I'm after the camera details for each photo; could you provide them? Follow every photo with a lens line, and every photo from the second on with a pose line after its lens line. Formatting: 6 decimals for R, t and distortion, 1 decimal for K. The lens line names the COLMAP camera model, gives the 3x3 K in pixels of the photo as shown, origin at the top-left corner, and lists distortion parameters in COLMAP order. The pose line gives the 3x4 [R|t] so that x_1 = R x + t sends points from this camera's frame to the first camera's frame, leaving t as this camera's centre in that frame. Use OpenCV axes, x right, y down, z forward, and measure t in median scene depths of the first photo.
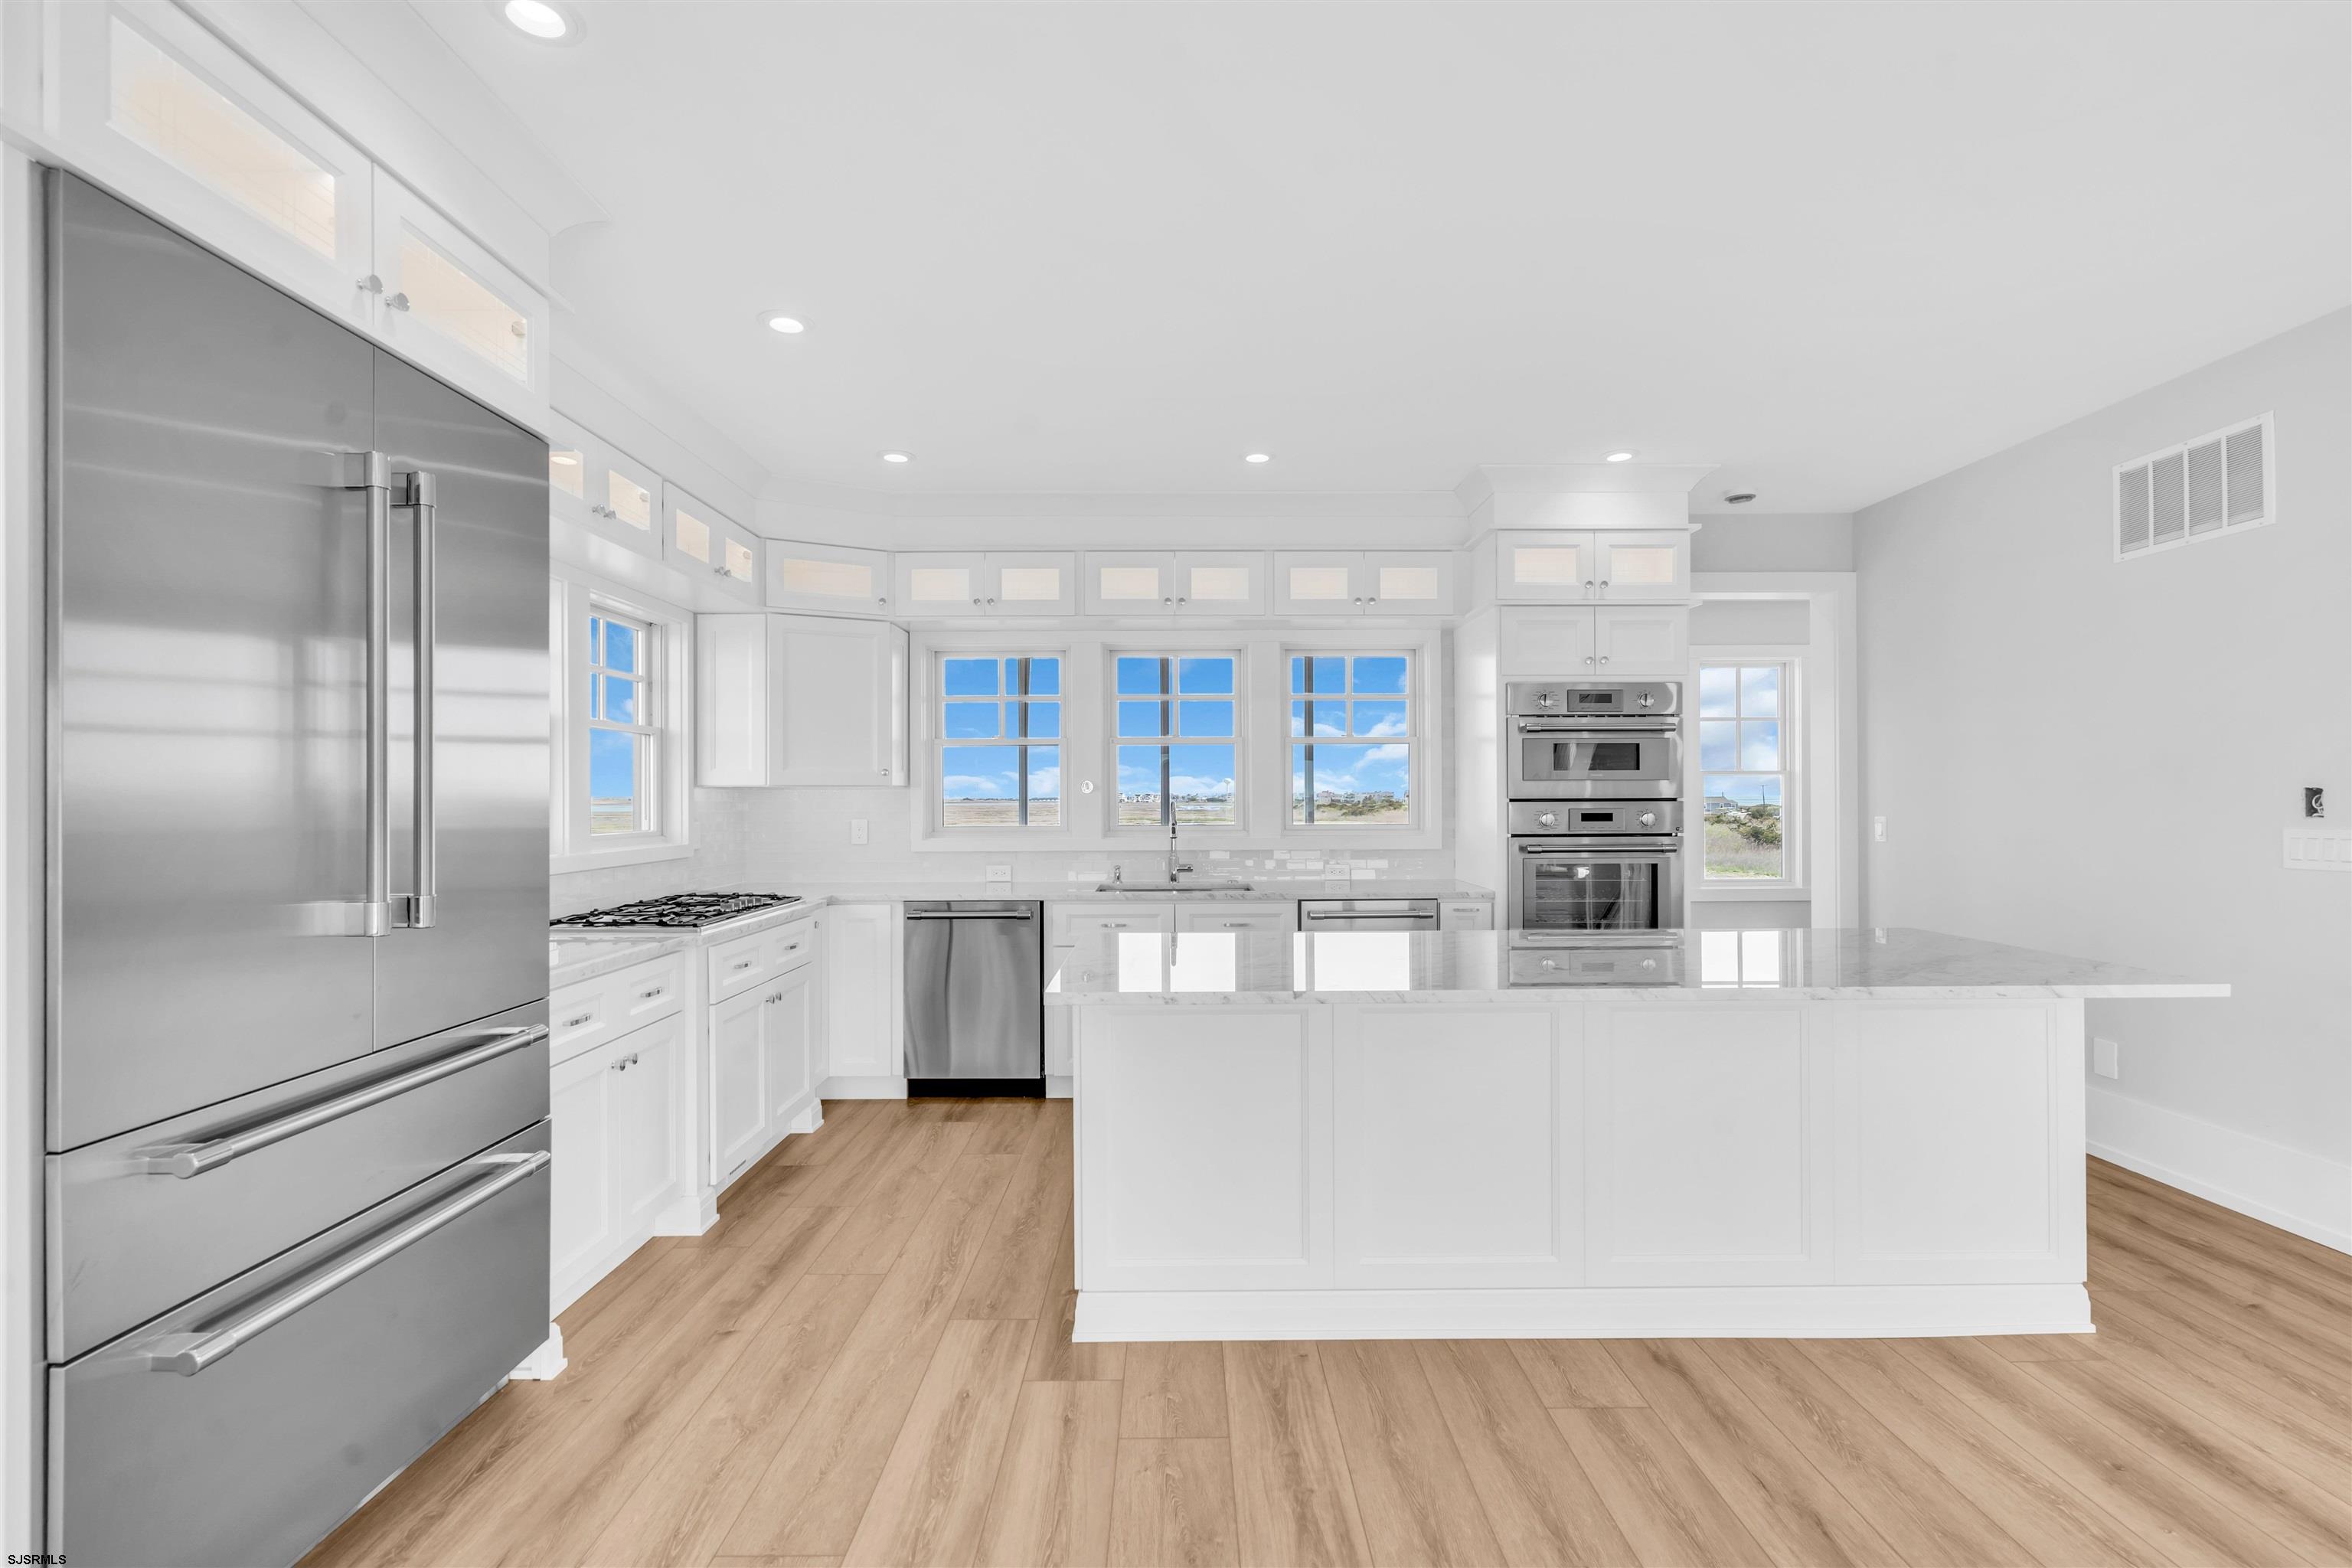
lens RADIAL K [[1081.9, 0, 1174.8], [0, 1081.9, 795.0], [0, 0, 1]] dist [0.000634, 0.000246]
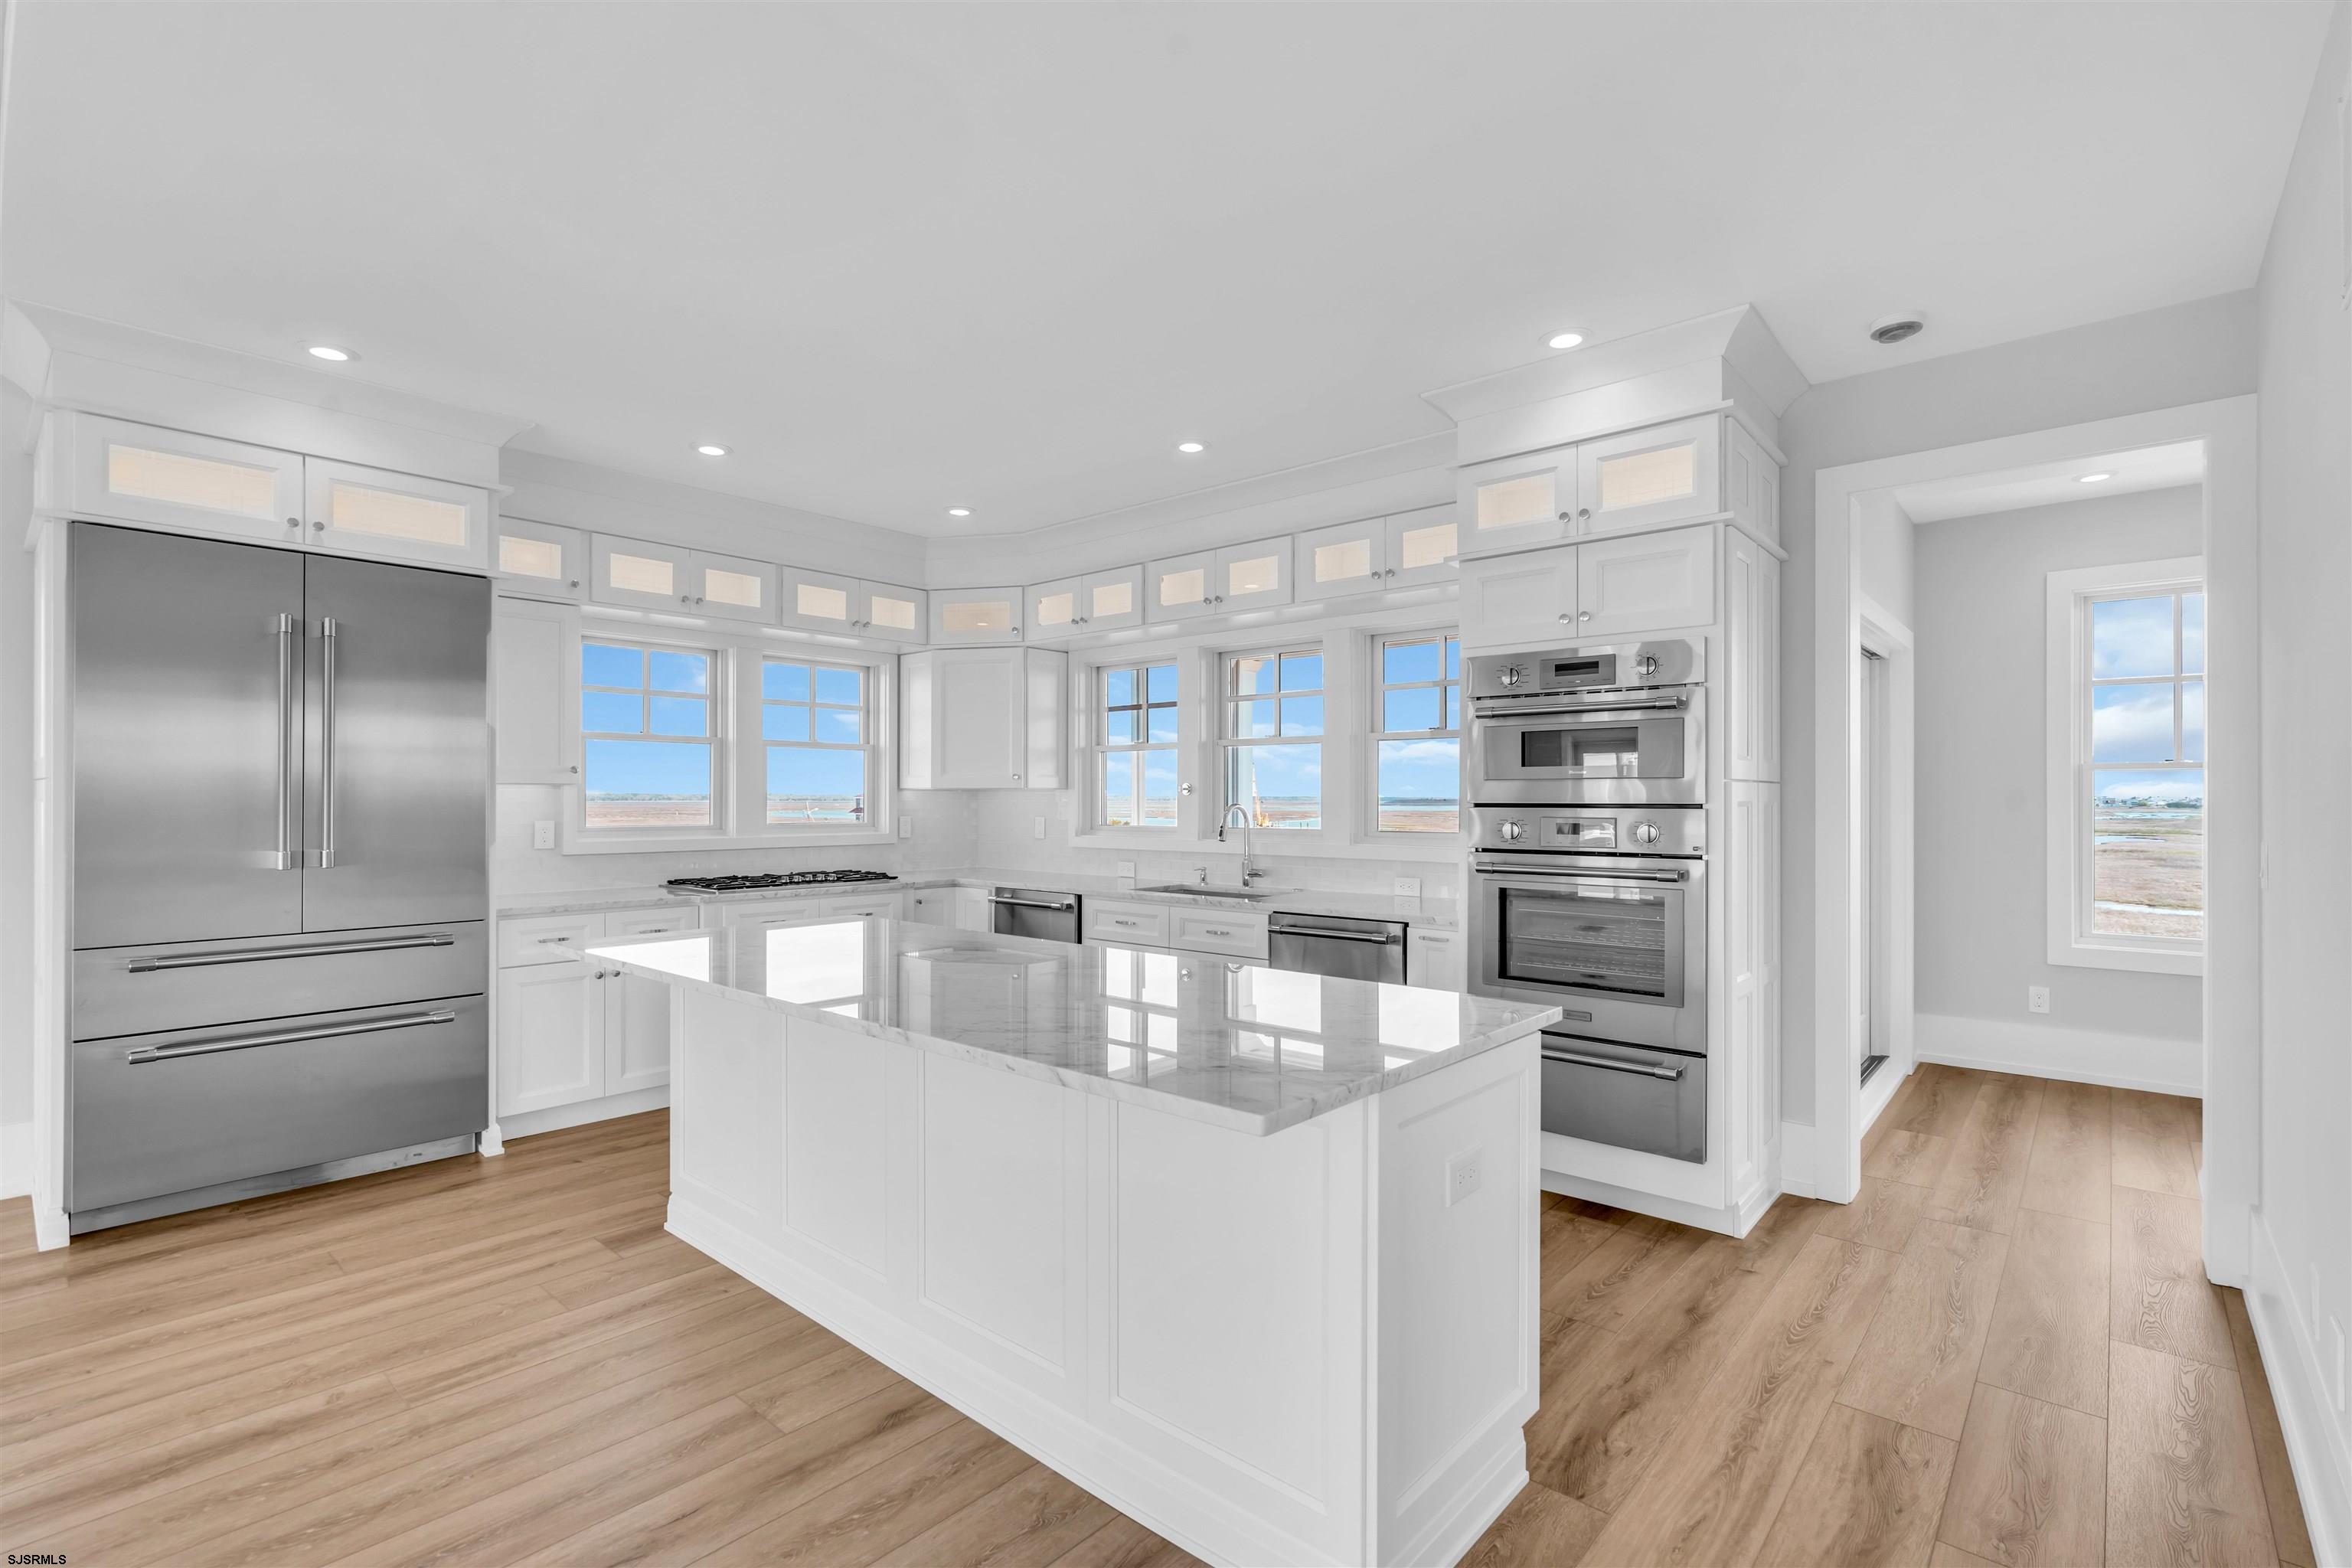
lens RADIAL K [[1081.9, 0, 1174.8], [0, 1081.9, 795.0], [0, 0, 1]] dist [0.000634, 0.000246]
pose [[0.739548, 0.002096, -0.673100, 0.684661], [-0.003082, 0.999995, -0.000272, -0.001703], [0.673096, 0.002276, 0.739551, 0.265889]]
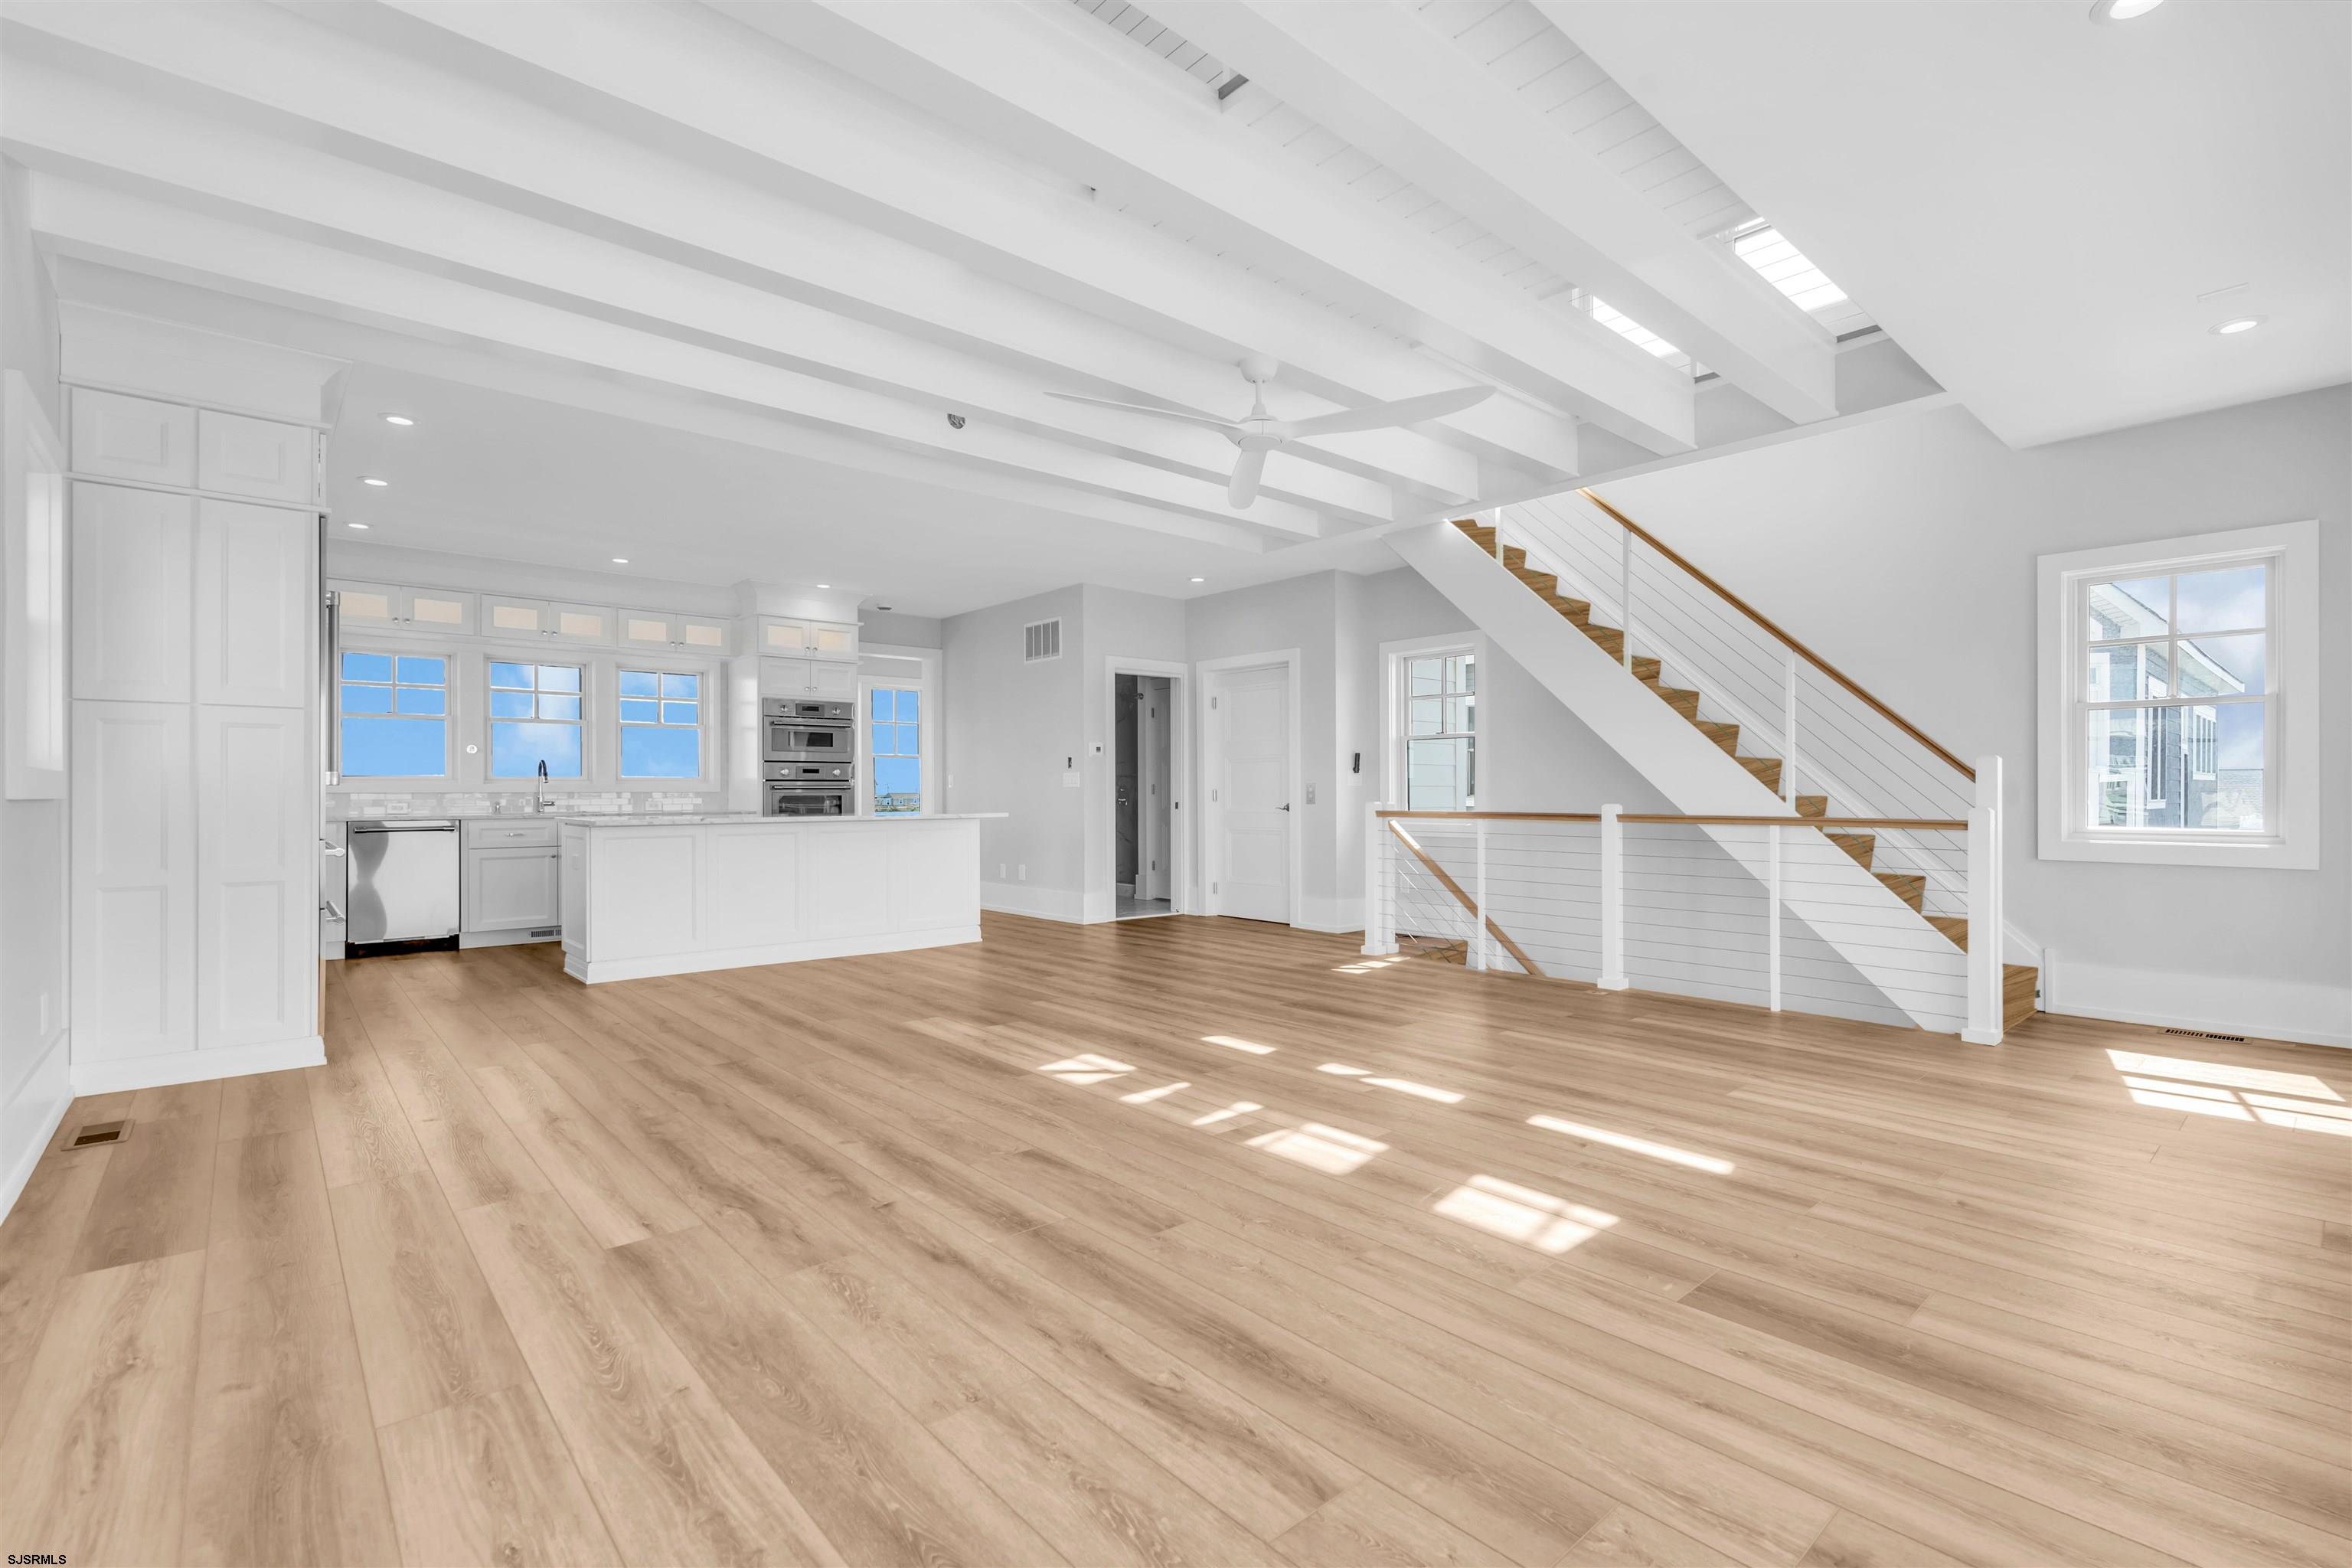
lens RADIAL K [[1063.9, 0, 1184.0], [0, 1063.9, 792.4], [0, 0, 1]] dist [0.000208, 0.000410]
pose [[0.750705, 0.001567, 0.660636, -0.357010], [-0.001128, 0.999999, -0.001090, 0.059916], [-0.660637, 0.000074, 0.750705, -0.847085]]
